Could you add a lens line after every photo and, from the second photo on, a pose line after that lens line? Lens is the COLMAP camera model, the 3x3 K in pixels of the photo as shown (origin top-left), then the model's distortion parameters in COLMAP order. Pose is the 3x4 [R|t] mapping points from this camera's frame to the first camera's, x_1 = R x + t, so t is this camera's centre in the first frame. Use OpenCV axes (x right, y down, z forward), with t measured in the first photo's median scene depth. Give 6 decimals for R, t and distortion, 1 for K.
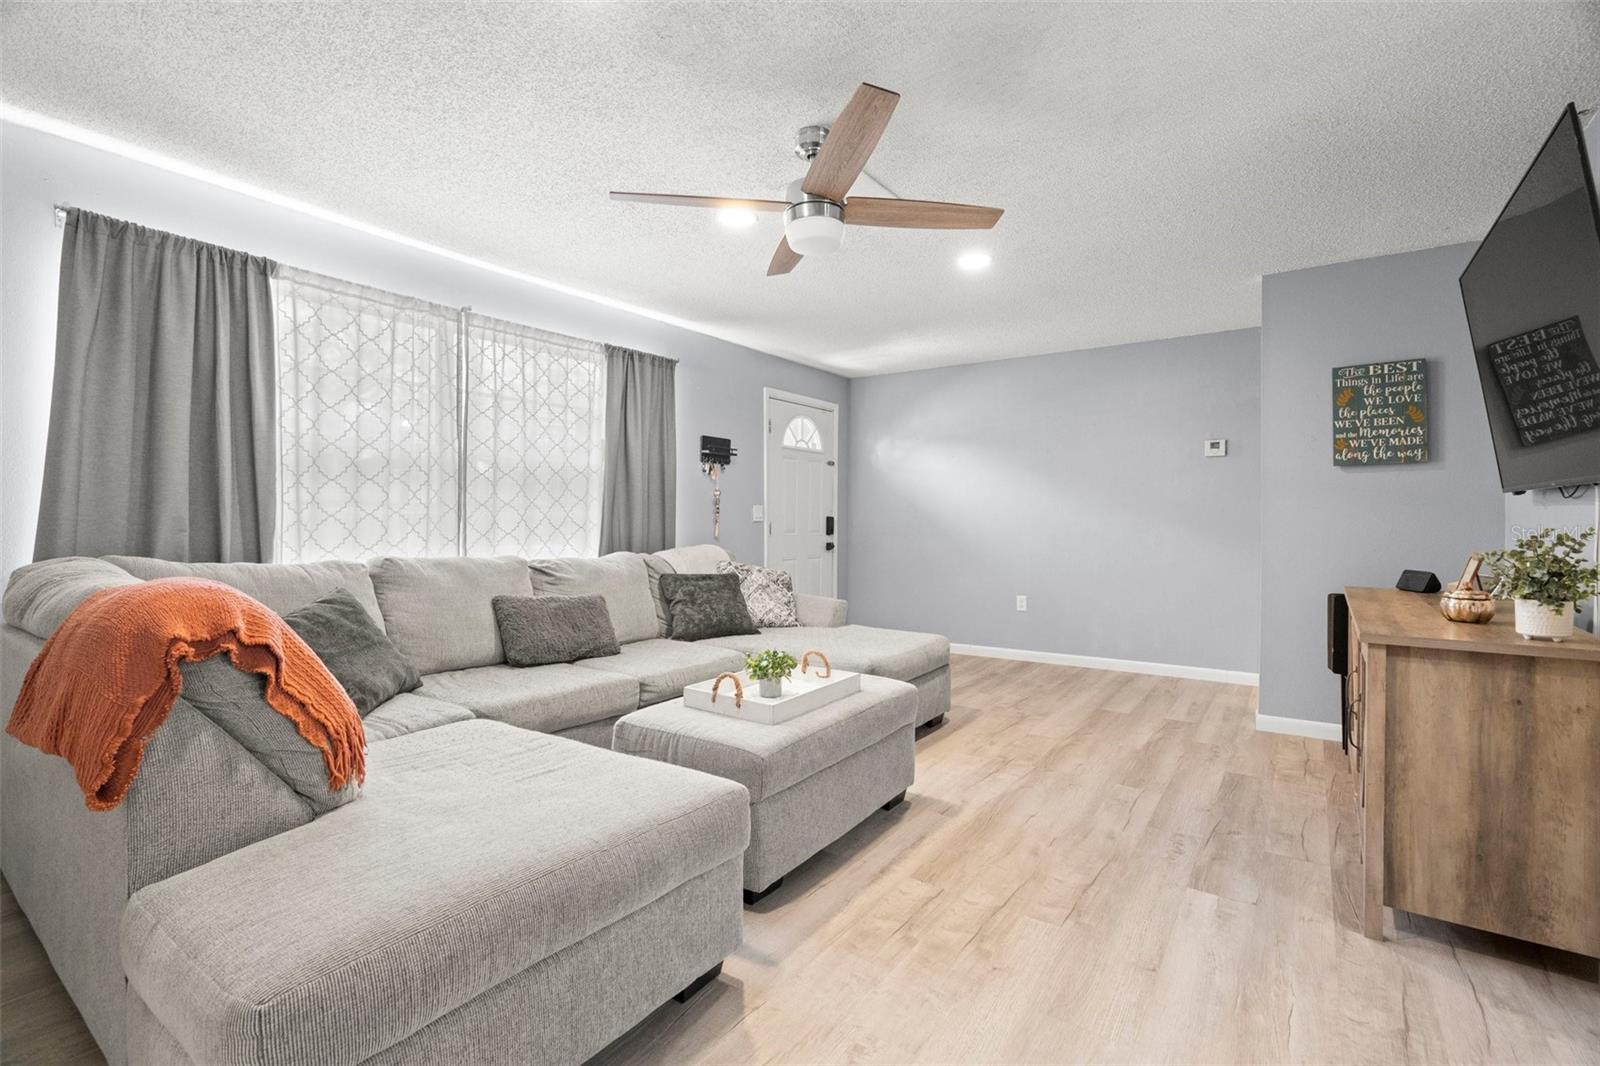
lens RADIAL K [[723.2, 0, 793.2], [0, 723.2, 522.5], [0, 0, 1]] dist [-0.006754, 0.001068]
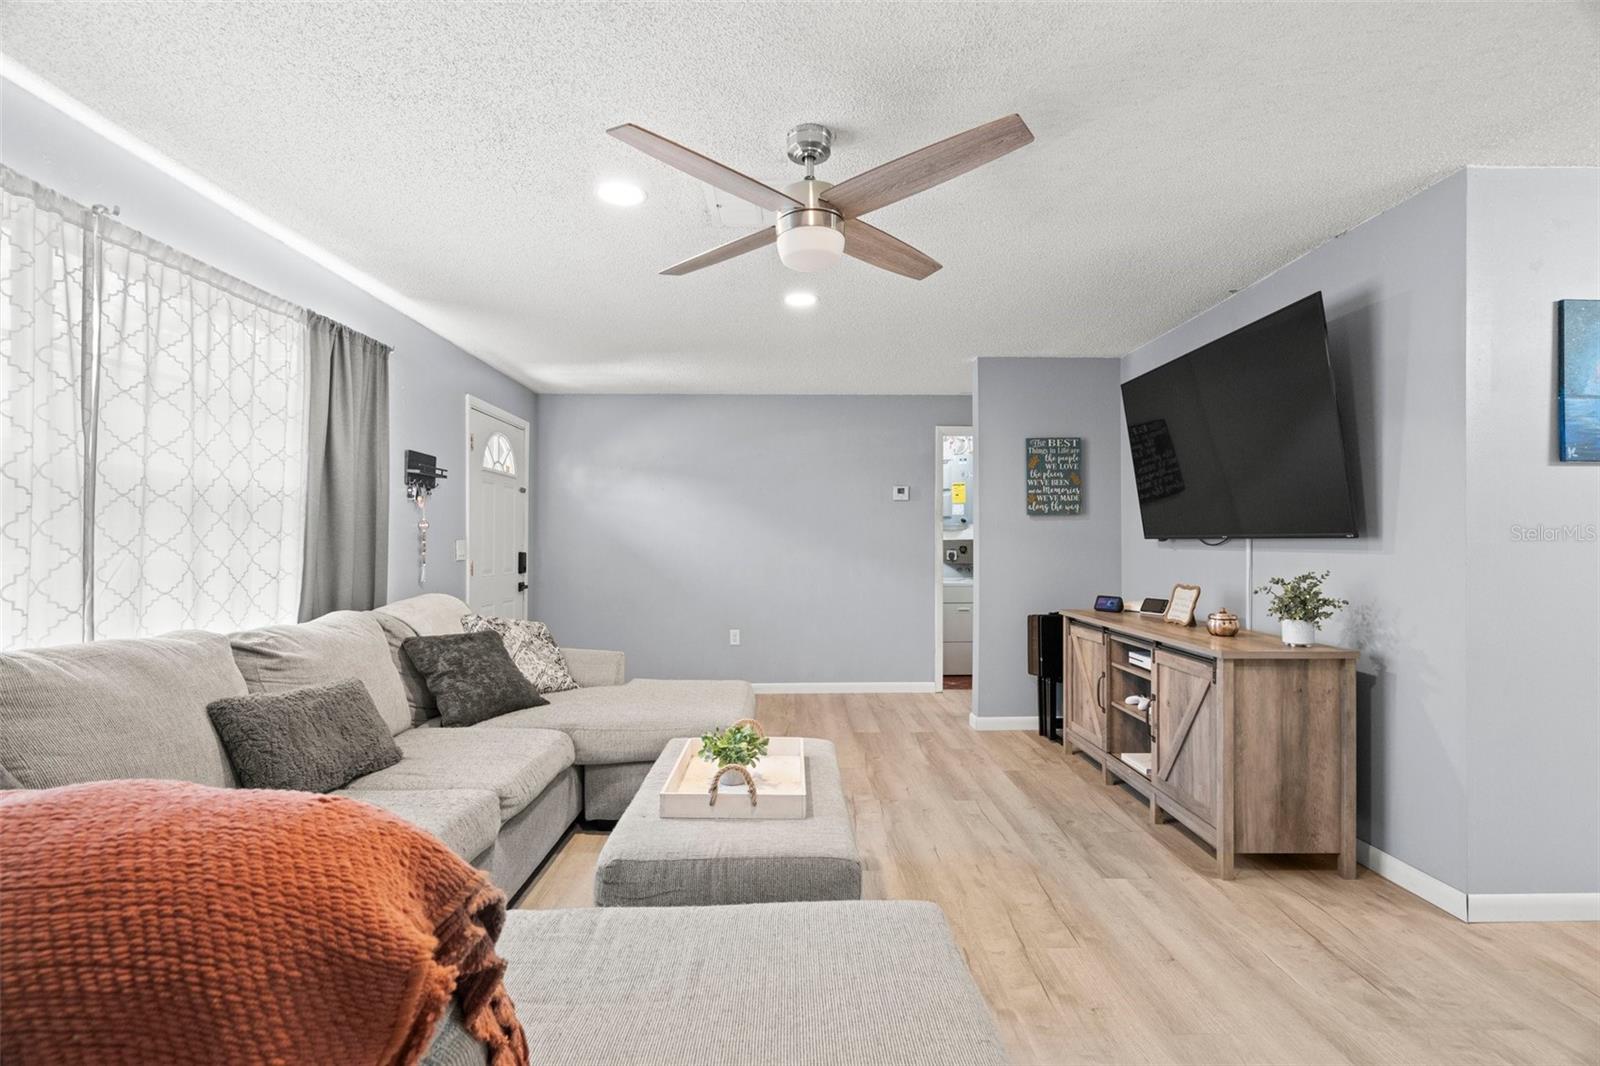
lens RADIAL K [[723.2, 0, 799.0], [0, 723.2, 538.2], [0, 0, 1]] dist [-0.006754, 0.001068]
pose [[0.808287, 0.004144, 0.588774, -0.338909], [0.003859, 0.999916, -0.012335, -0.022933], [-0.588776, 0.012242, 0.808204, 0.205167]]
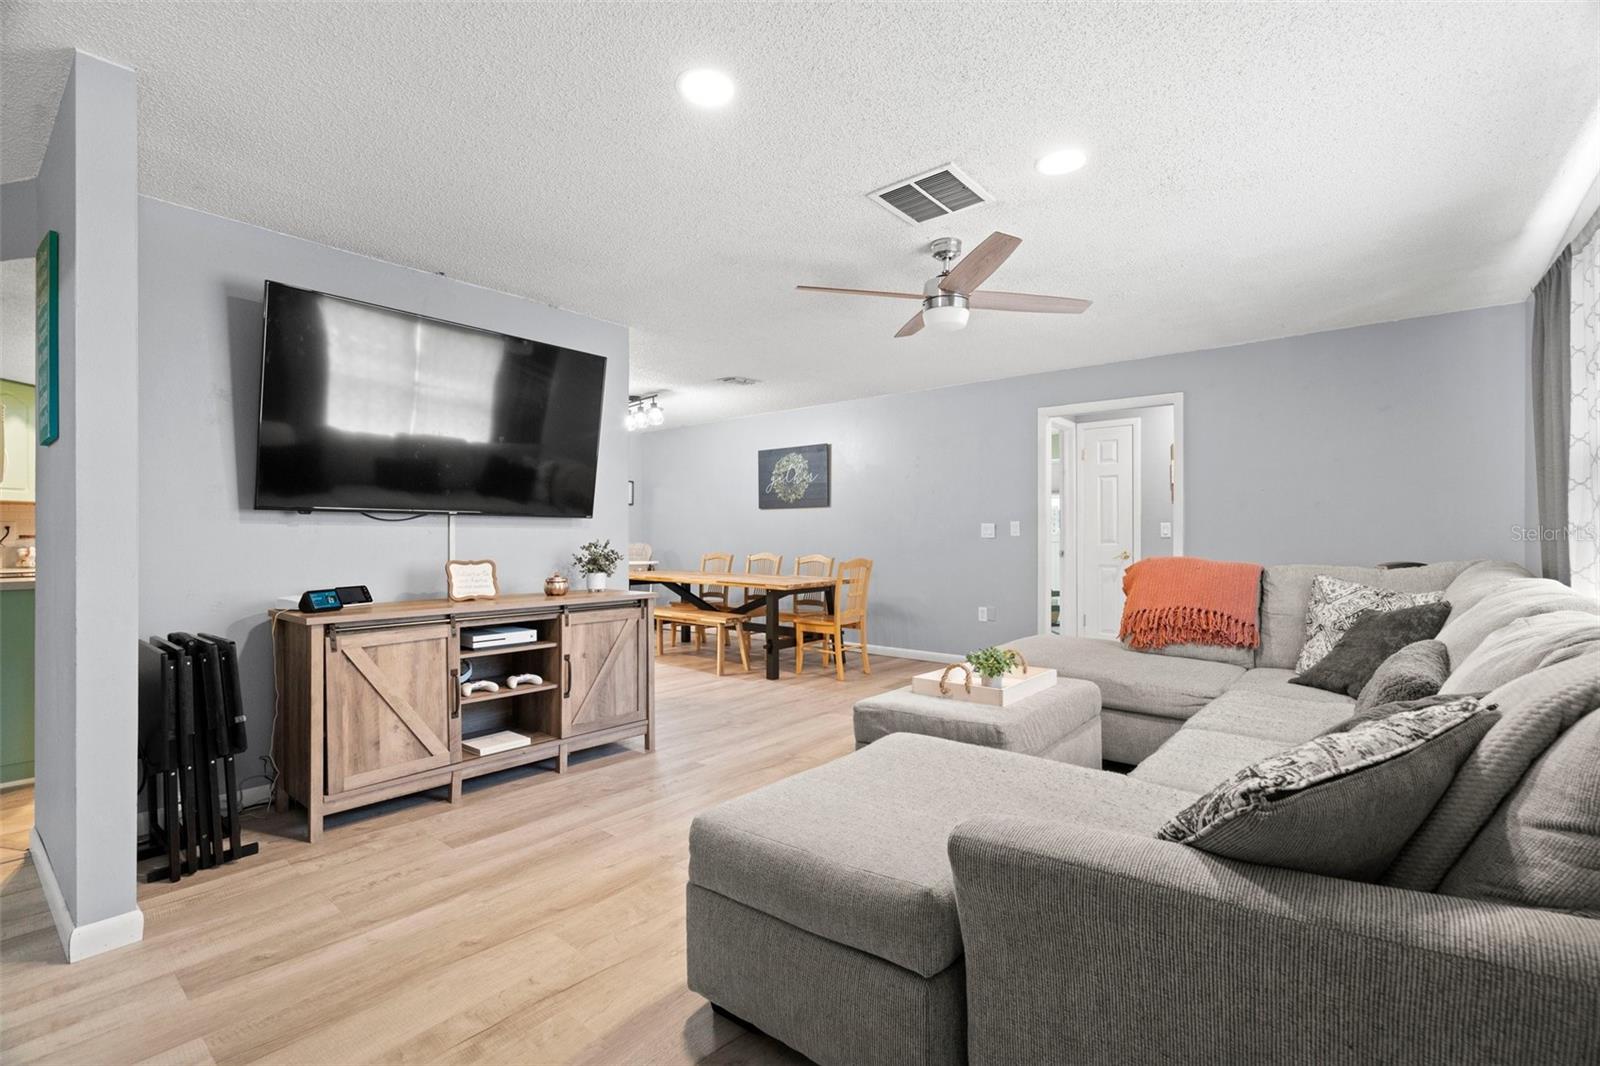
lens RADIAL K [[723.2, 0, 789.3], [0, 723.2, 537.5], [0, 0, 1]] dist [-0.006754, 0.001068]
pose [[-0.996131, 0.003318, 0.087822, 0.137187], [0.003871, 0.999974, 0.006127, -0.005691], [-0.087799, 0.006443, -0.996117, 1.590384]]
